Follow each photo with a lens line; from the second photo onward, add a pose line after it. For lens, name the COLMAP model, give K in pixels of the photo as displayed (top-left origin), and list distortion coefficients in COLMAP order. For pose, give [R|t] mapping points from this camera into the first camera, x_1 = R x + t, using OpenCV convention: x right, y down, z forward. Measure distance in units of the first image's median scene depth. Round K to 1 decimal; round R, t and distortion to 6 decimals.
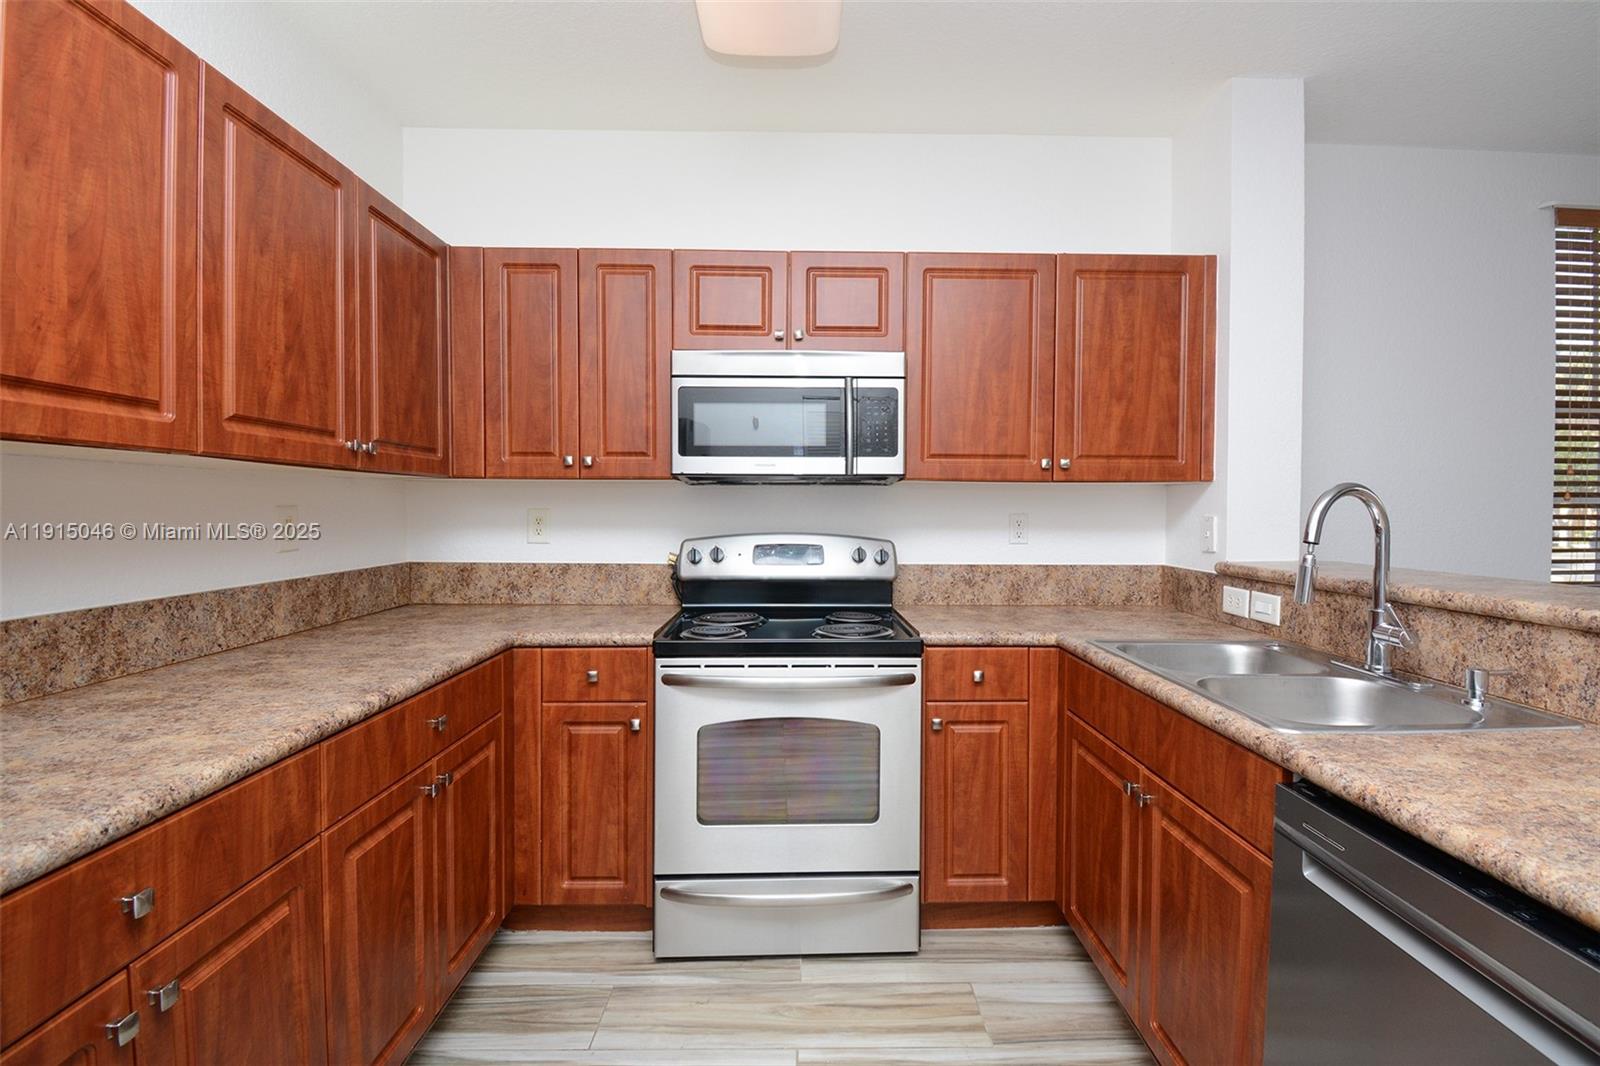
lens RADIAL K [[730.3, 0, 812.9], [0, 730.3, 523.2], [0, 0, 1]] dist [0.021487, -0.026815]
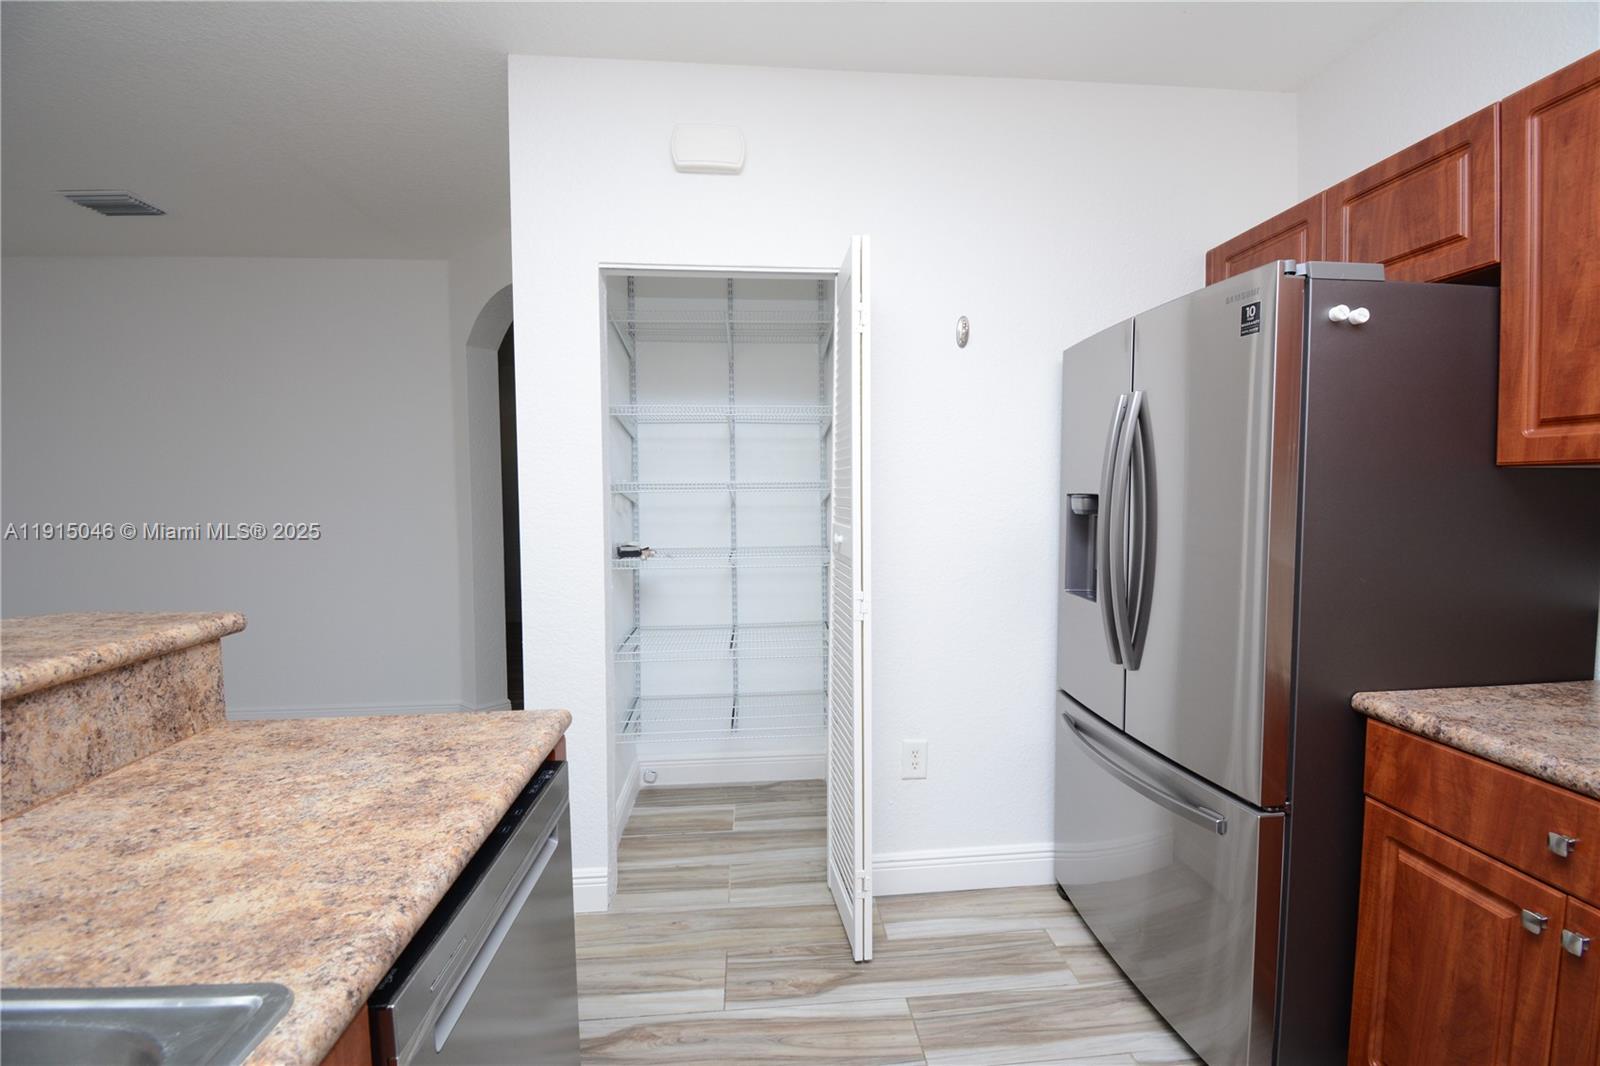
lens RADIAL K [[705.6, 0, 811.8], [0, 705.6, 522.5], [0, 0, 1]] dist [0.019955, -0.024958]
pose [[-0.997417, 0.004935, -0.071665, 0.187046], [0.000488, 0.998080, 0.061942, -0.042869], [0.071833, 0.061747, -0.995504, 0.891920]]
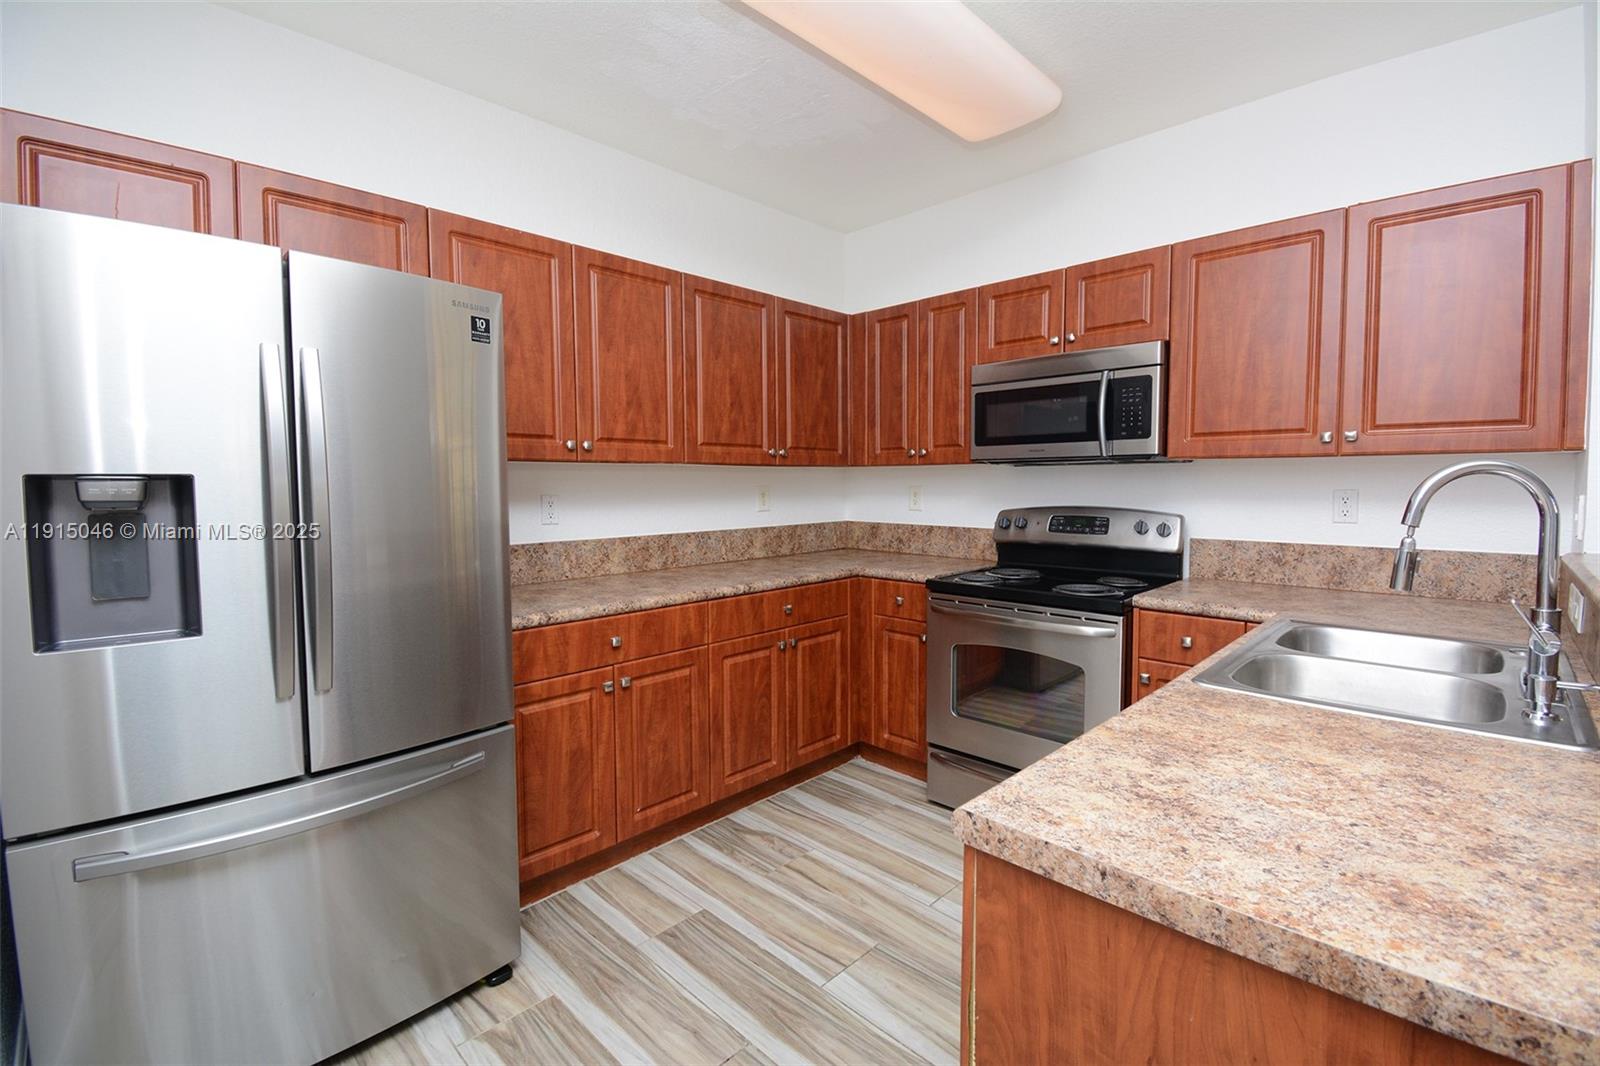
lens RADIAL K [[705.6, 0, 811.8], [0, 705.6, 522.5], [0, 0, 1]] dist [0.019955, -0.024958]
pose [[0.704153, 0.034584, -0.709206, 0.598063], [-0.006253, 0.999076, 0.042510, -0.007854], [0.710021, -0.025499, 0.703719, -0.126400]]
